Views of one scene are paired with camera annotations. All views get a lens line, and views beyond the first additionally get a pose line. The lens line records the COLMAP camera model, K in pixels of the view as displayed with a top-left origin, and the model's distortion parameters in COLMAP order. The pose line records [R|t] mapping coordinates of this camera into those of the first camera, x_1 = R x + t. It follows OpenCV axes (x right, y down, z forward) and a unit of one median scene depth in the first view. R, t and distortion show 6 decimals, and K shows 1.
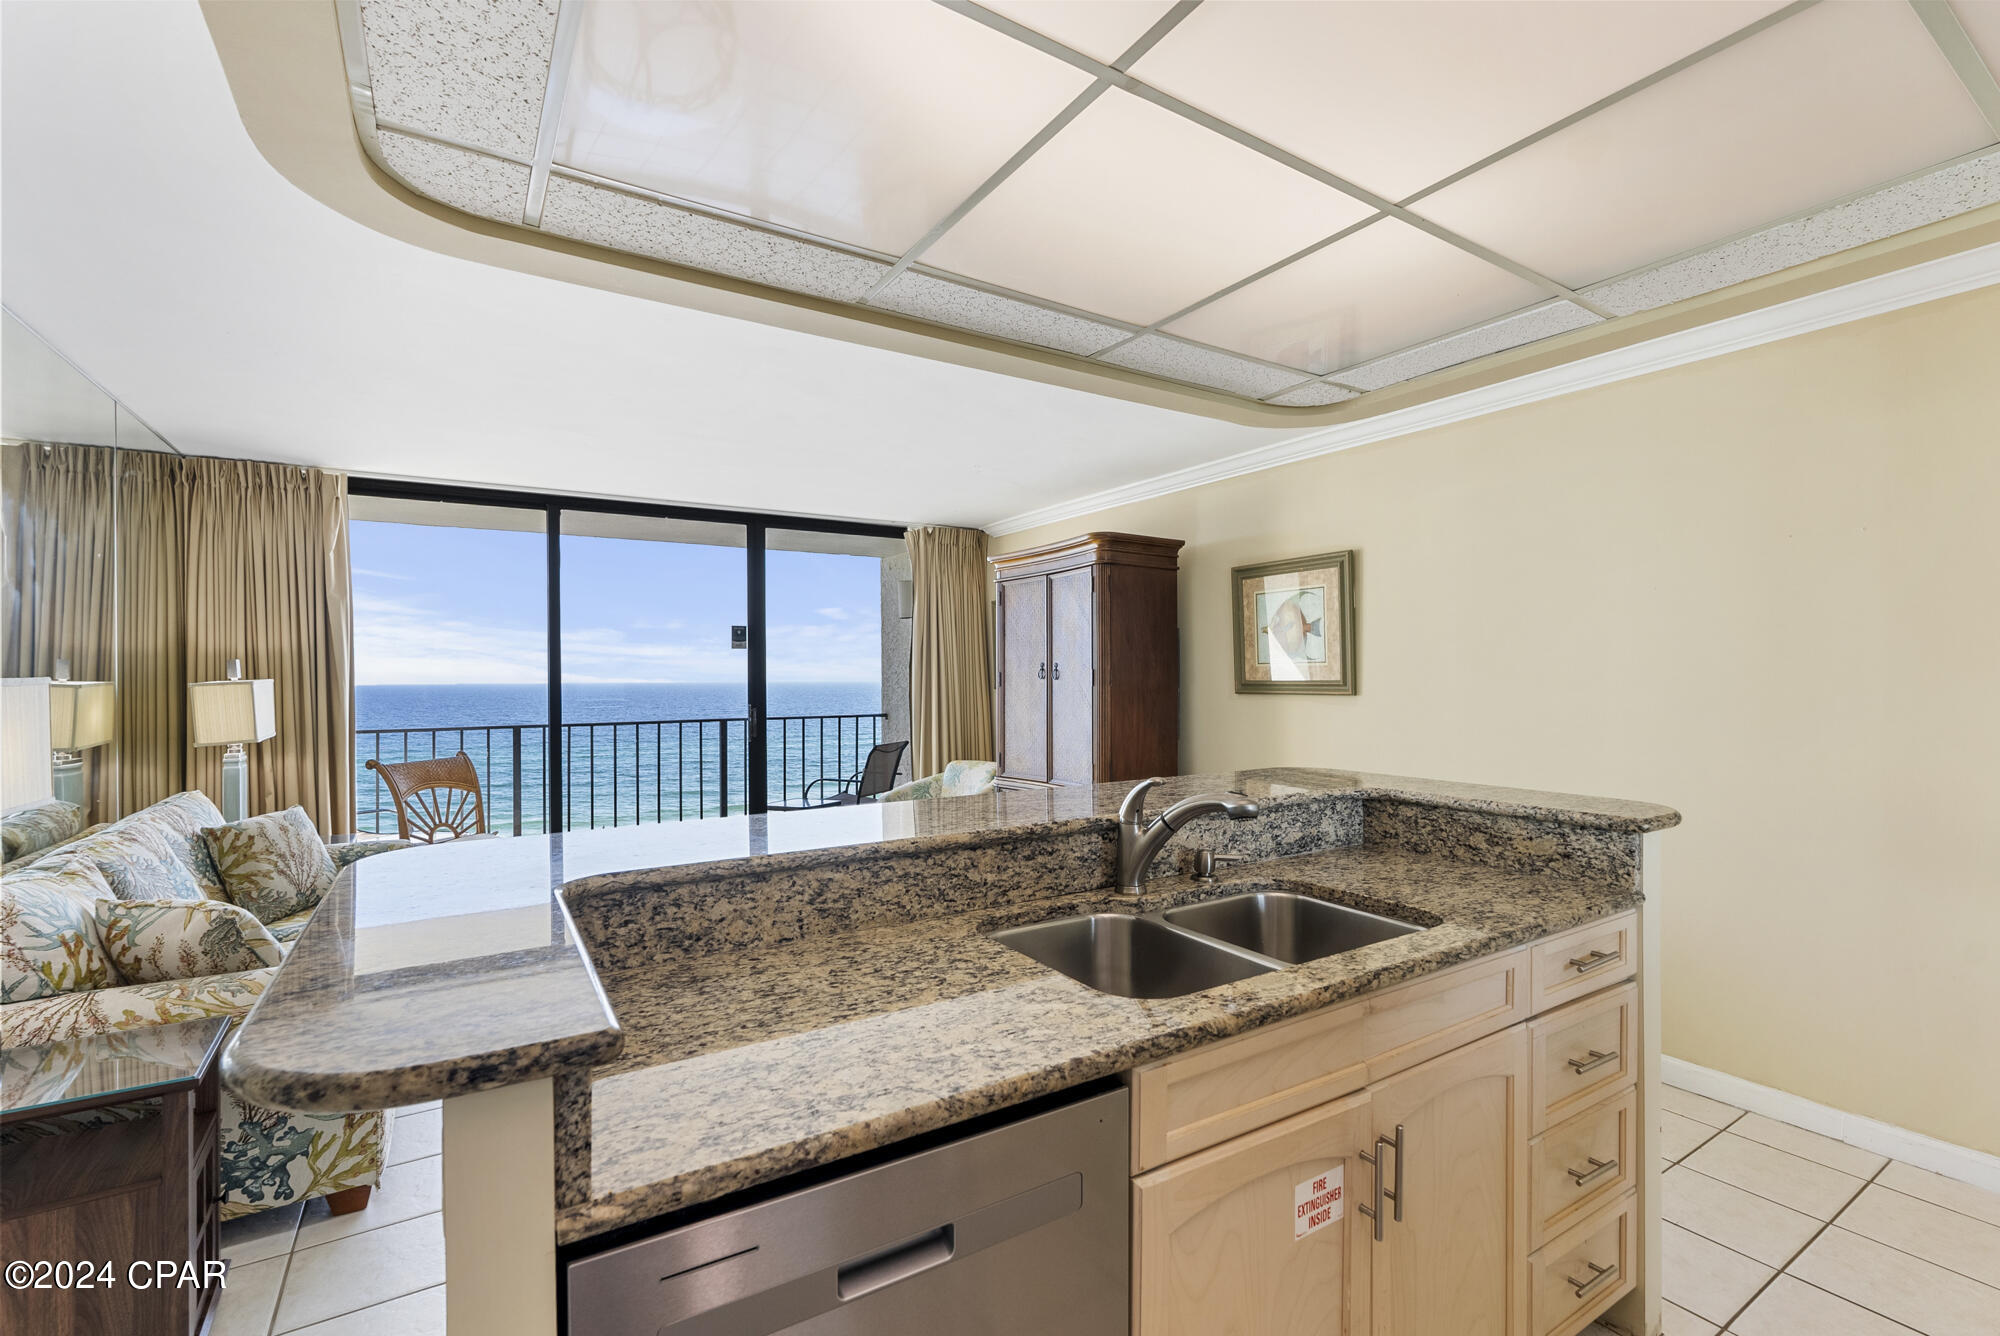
lens RADIAL K [[880.9, 0, 997.8], [0, 880.9, 670.3], [0, 0, 1]] dist [-0.002543, 0.000066]
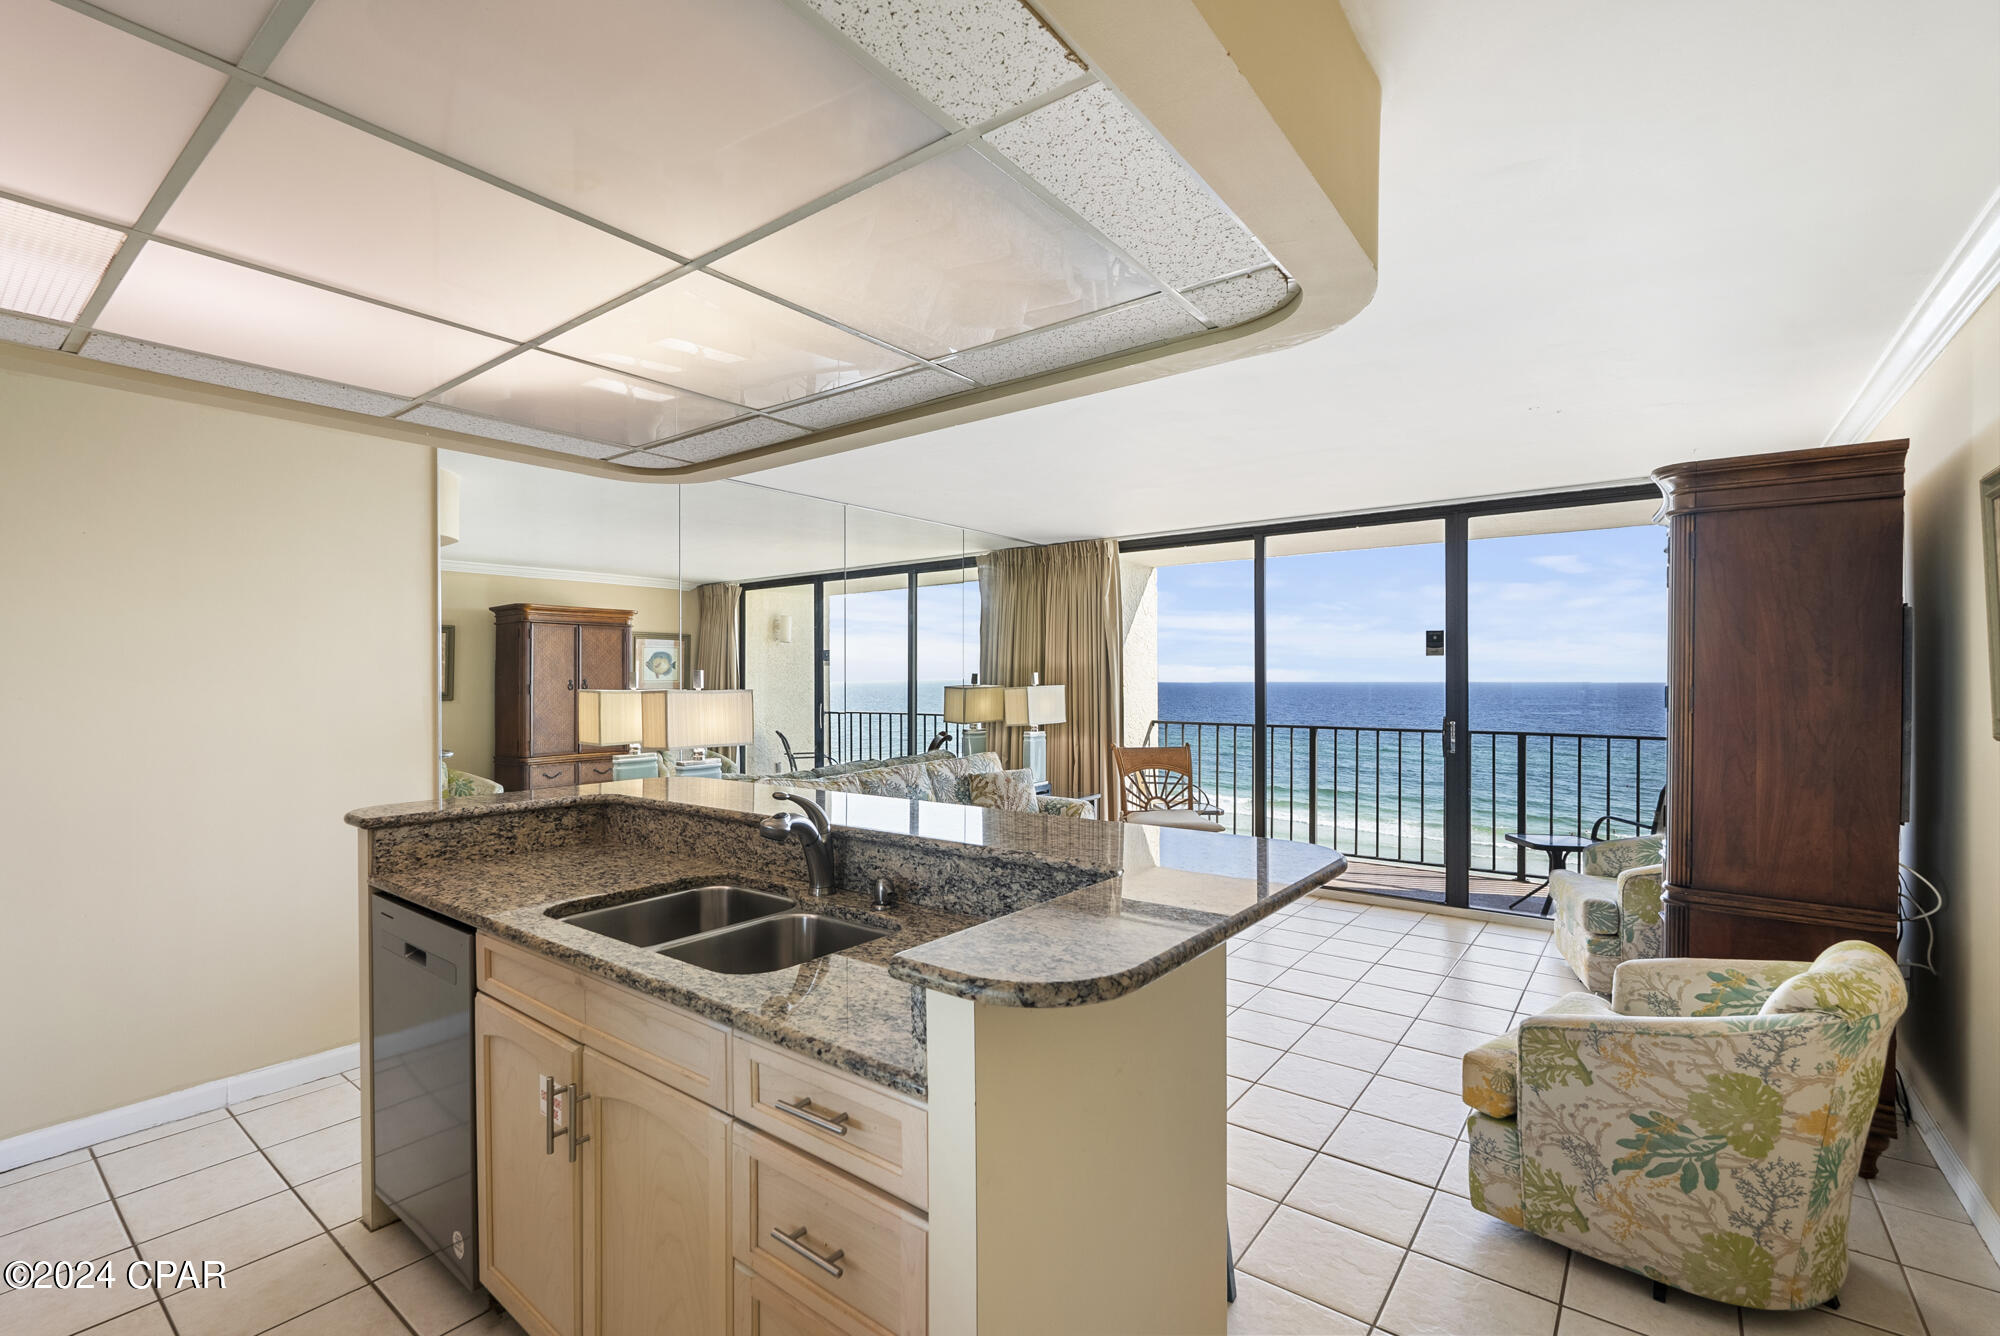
lens RADIAL K [[880.9, 0, 996.3], [0, 880.9, 676.1], [0, 0, 1]] dist [-0.002543, 0.000066]
pose [[0.361534, 0.004465, -0.932348, 0.507461], [0.004313, 0.999970, 0.006461, -0.013808], [0.932349, -0.006357, 0.361504, 0.314156]]
